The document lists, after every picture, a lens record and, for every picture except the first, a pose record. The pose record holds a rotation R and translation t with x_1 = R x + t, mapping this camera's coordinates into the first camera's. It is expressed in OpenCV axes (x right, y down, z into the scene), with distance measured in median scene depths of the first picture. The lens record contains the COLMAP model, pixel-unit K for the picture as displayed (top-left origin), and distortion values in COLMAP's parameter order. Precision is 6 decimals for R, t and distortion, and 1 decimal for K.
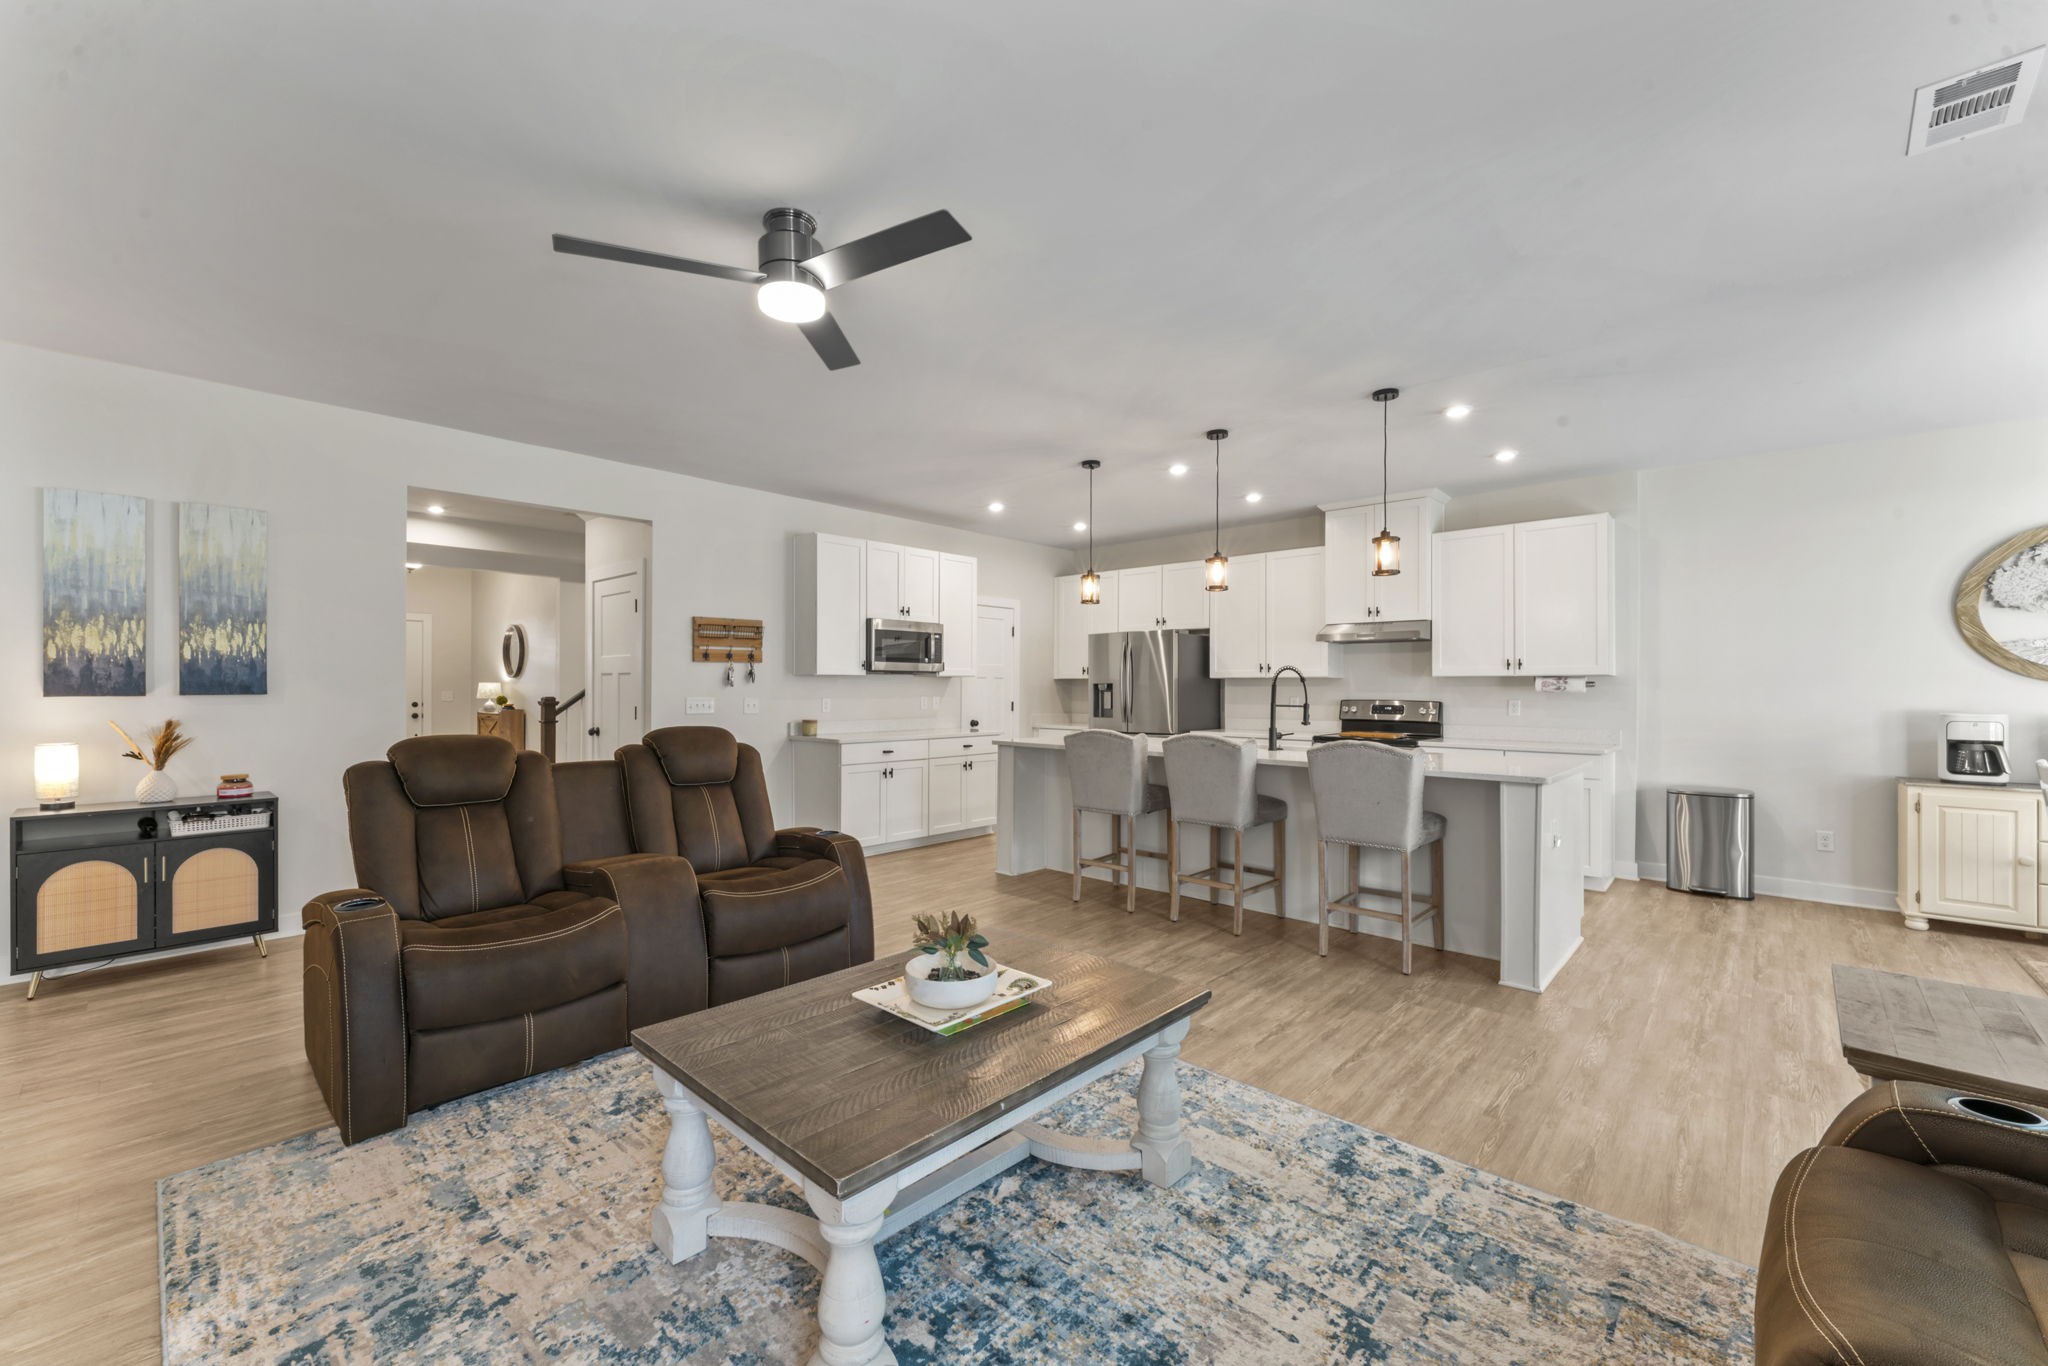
lens RADIAL K [[820.7, 0, 1009.4], [0, 820.7, 670.6], [0, 0, 1]] dist [0.000570, 0.000269]
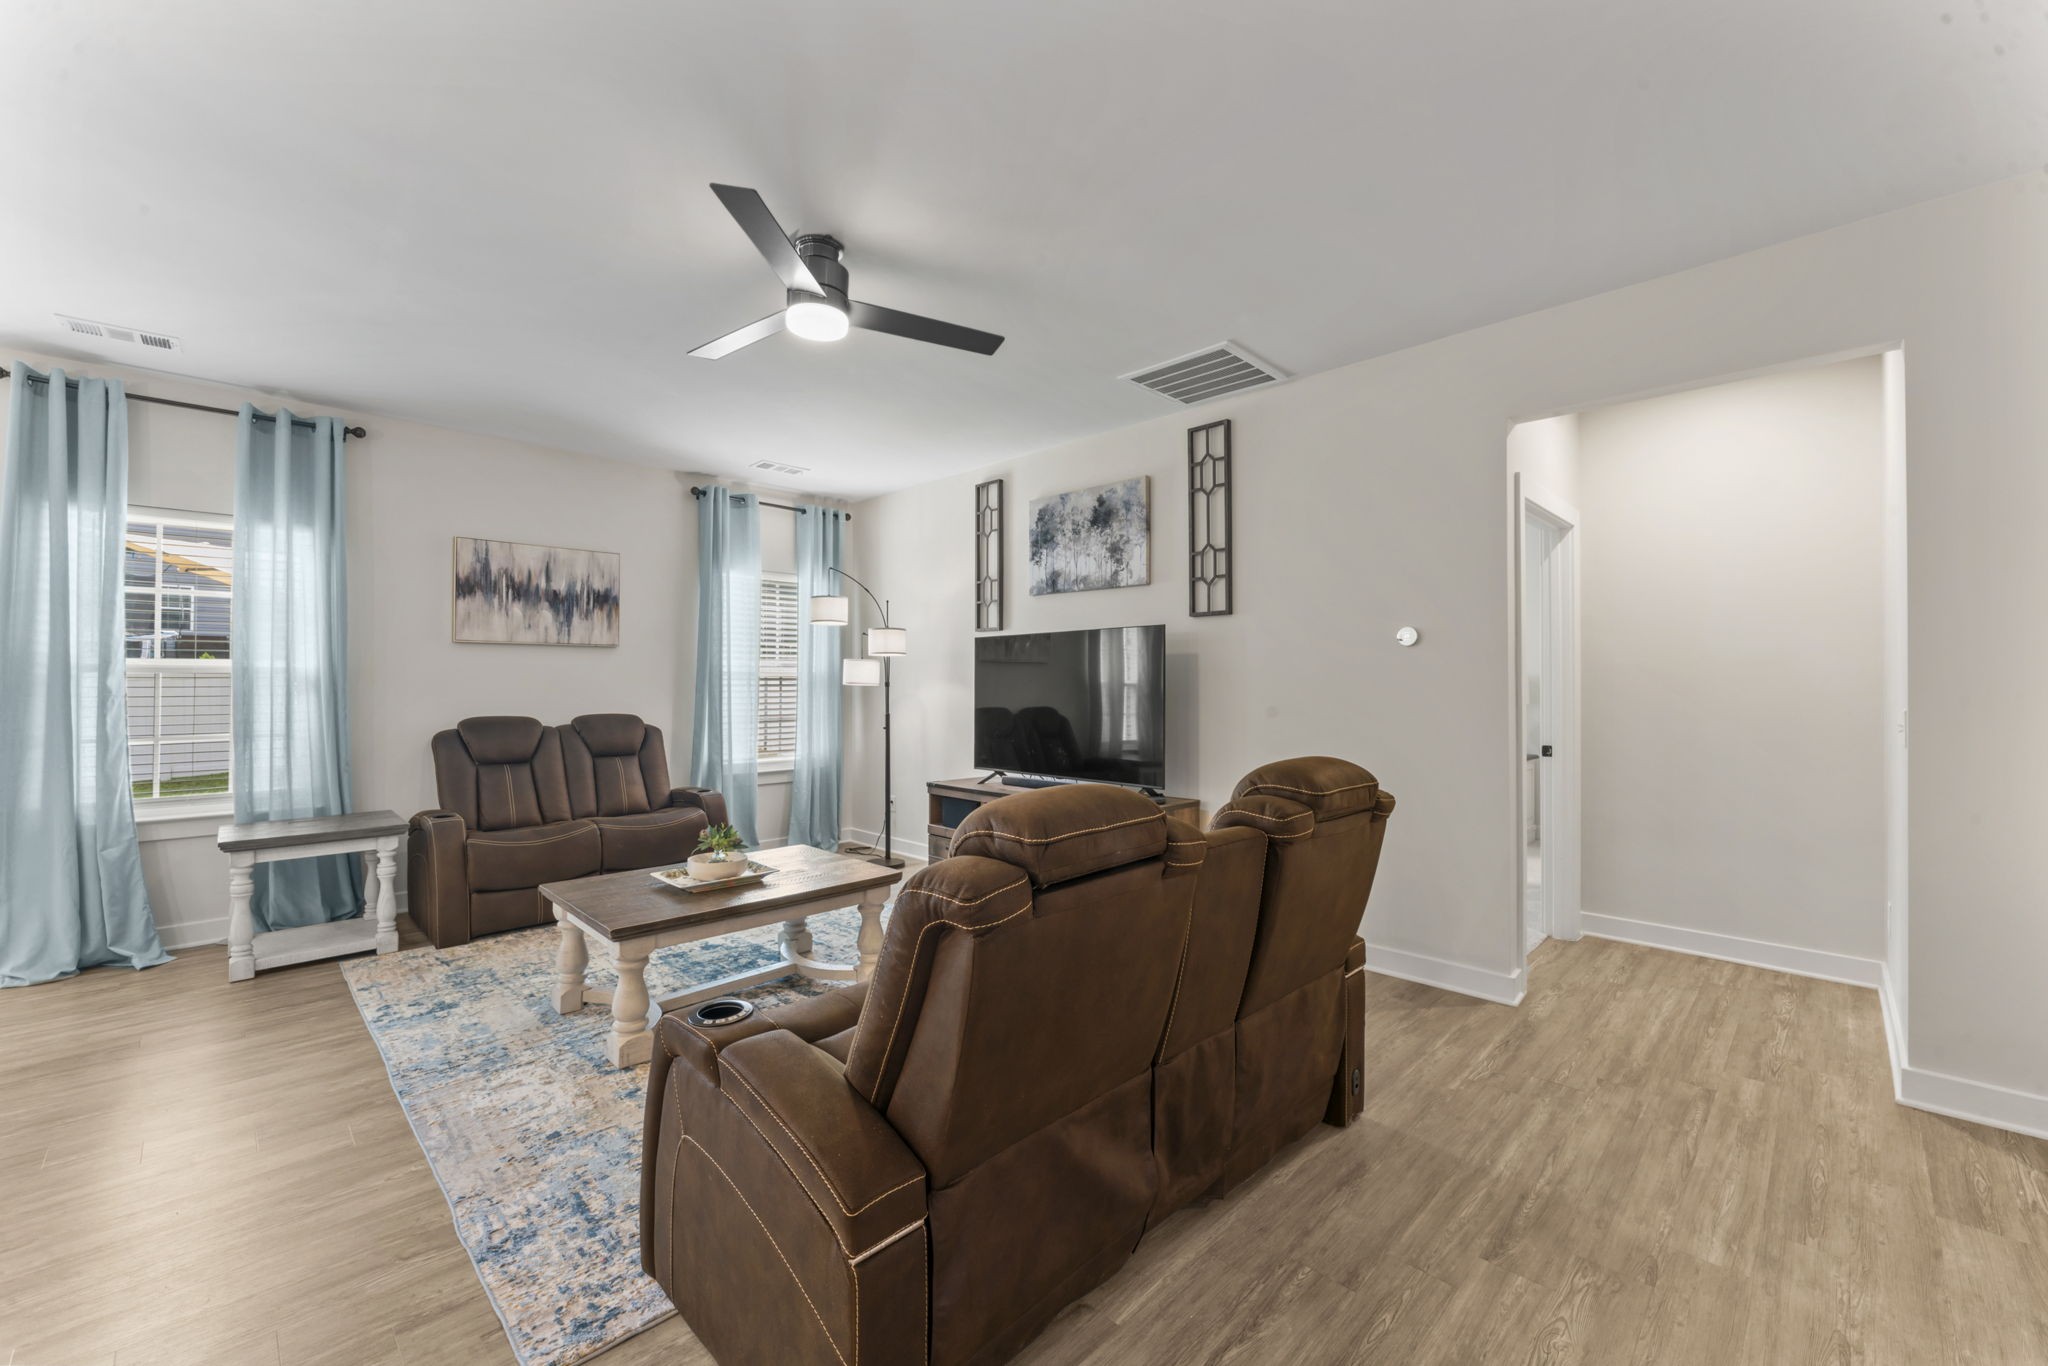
lens RADIAL K [[814.1, 0, 998.2], [0, 814.1, 676.0], [0, 0, 1]] dist [0.000980, 0.000703]
pose [[-0.998785, -0.002716, 0.049214, -0.233685], [-0.004347, 0.999444, -0.033049, 0.017309], [-0.049097, -0.033223, -0.998241, 0.861333]]
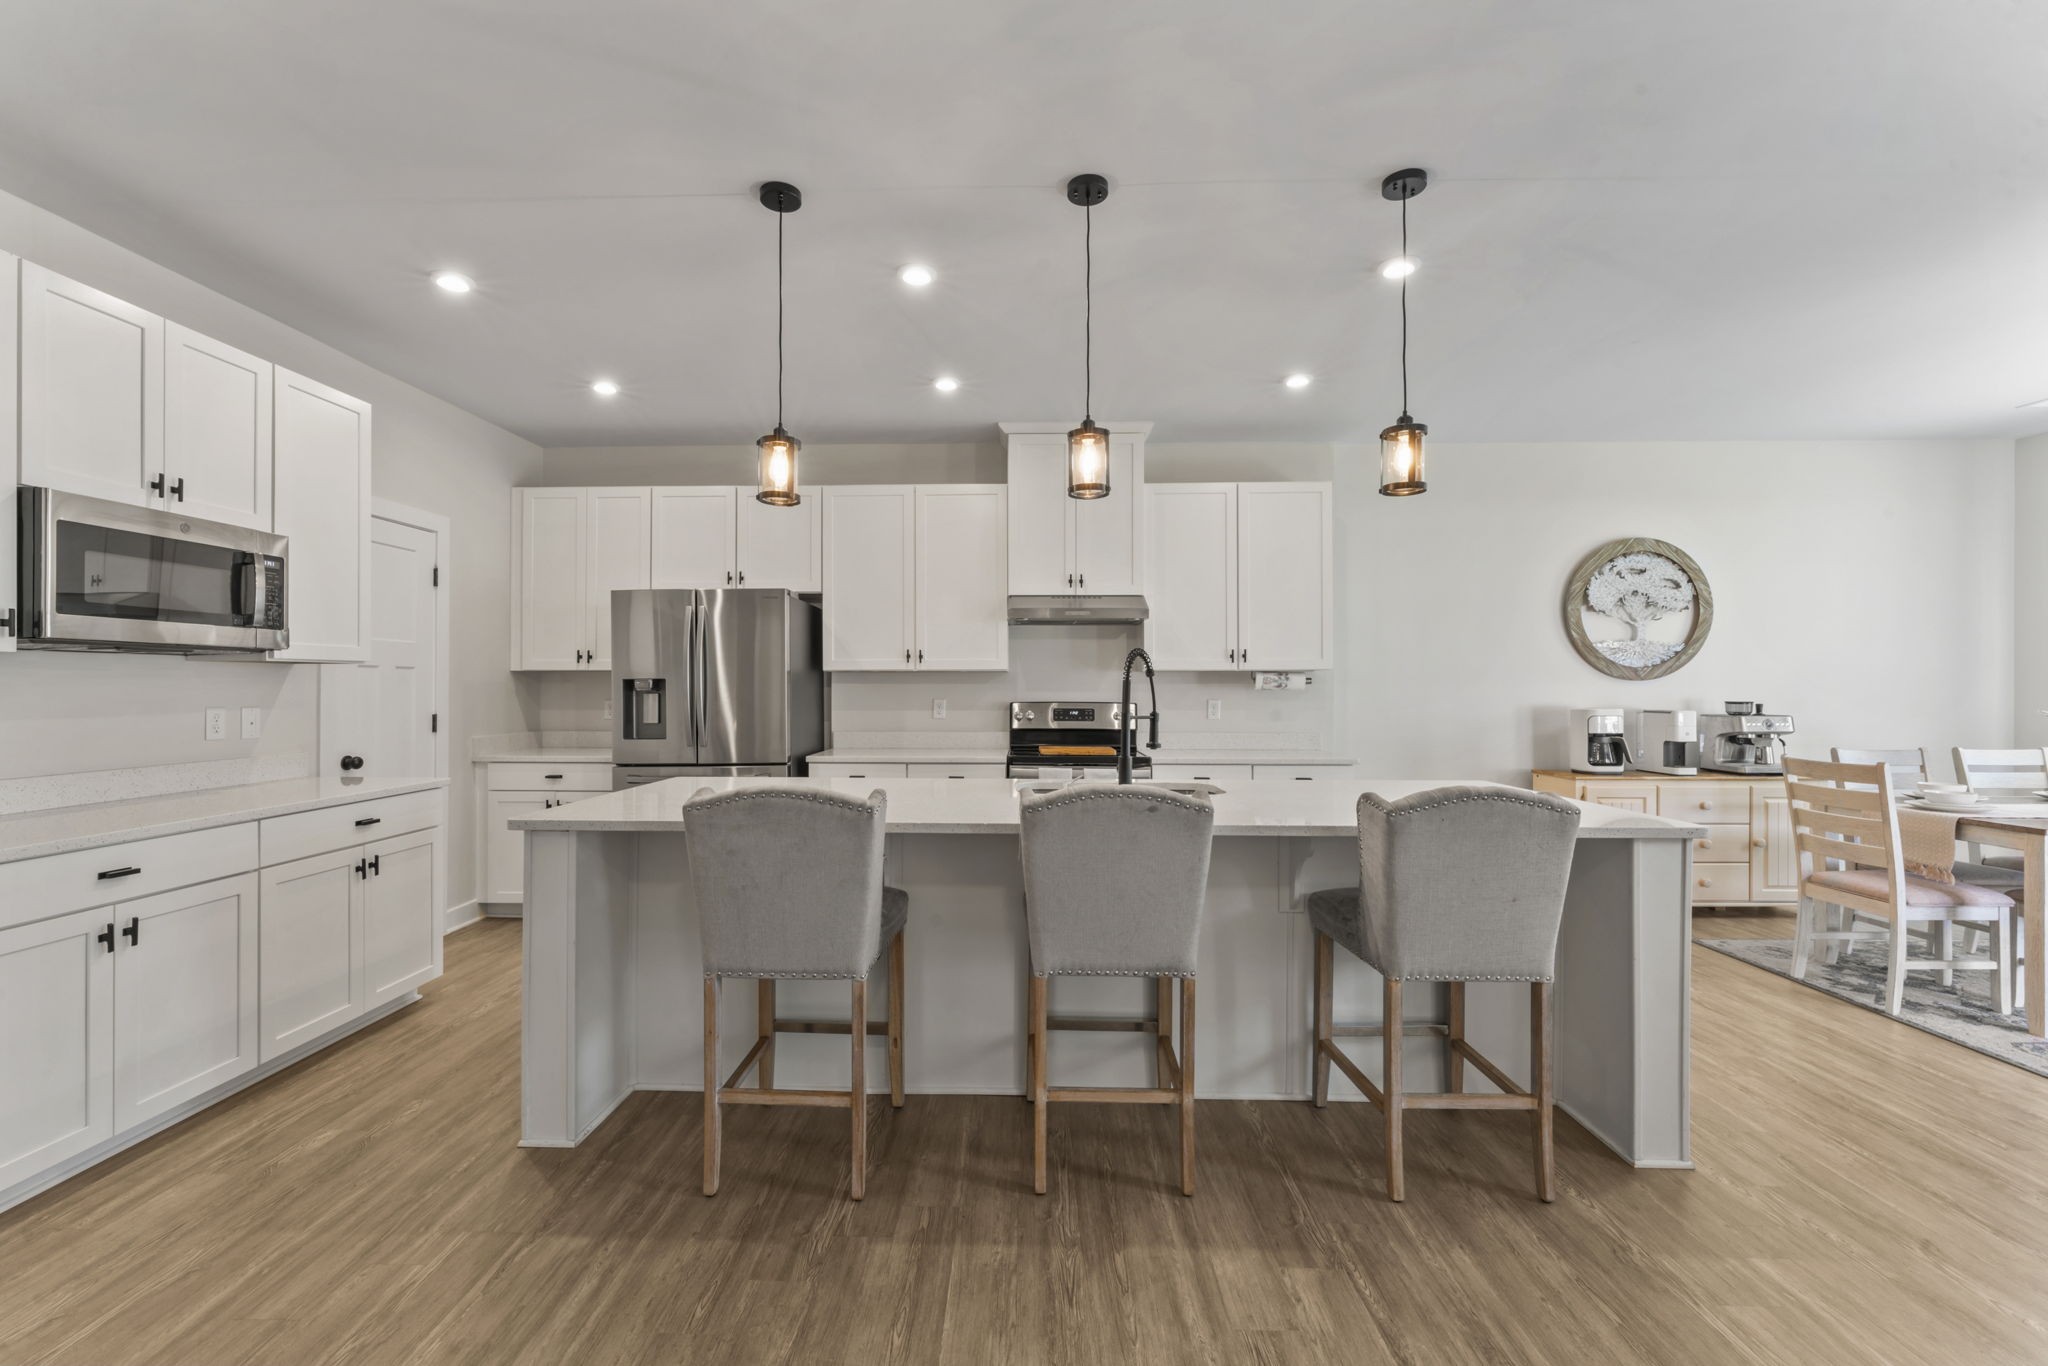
lens RADIAL K [[853.2, 0, 1009.3], [0, 853.2, 682.5], [0, 0, 1]] dist [-0.004415, -0.000245]
pose [[0.751153, -0.000484, 0.660128, -0.102185], [-0.011974, 0.999825, 0.014357, 0.008375], [-0.660019, -0.018688, 0.751016, 0.484273]]
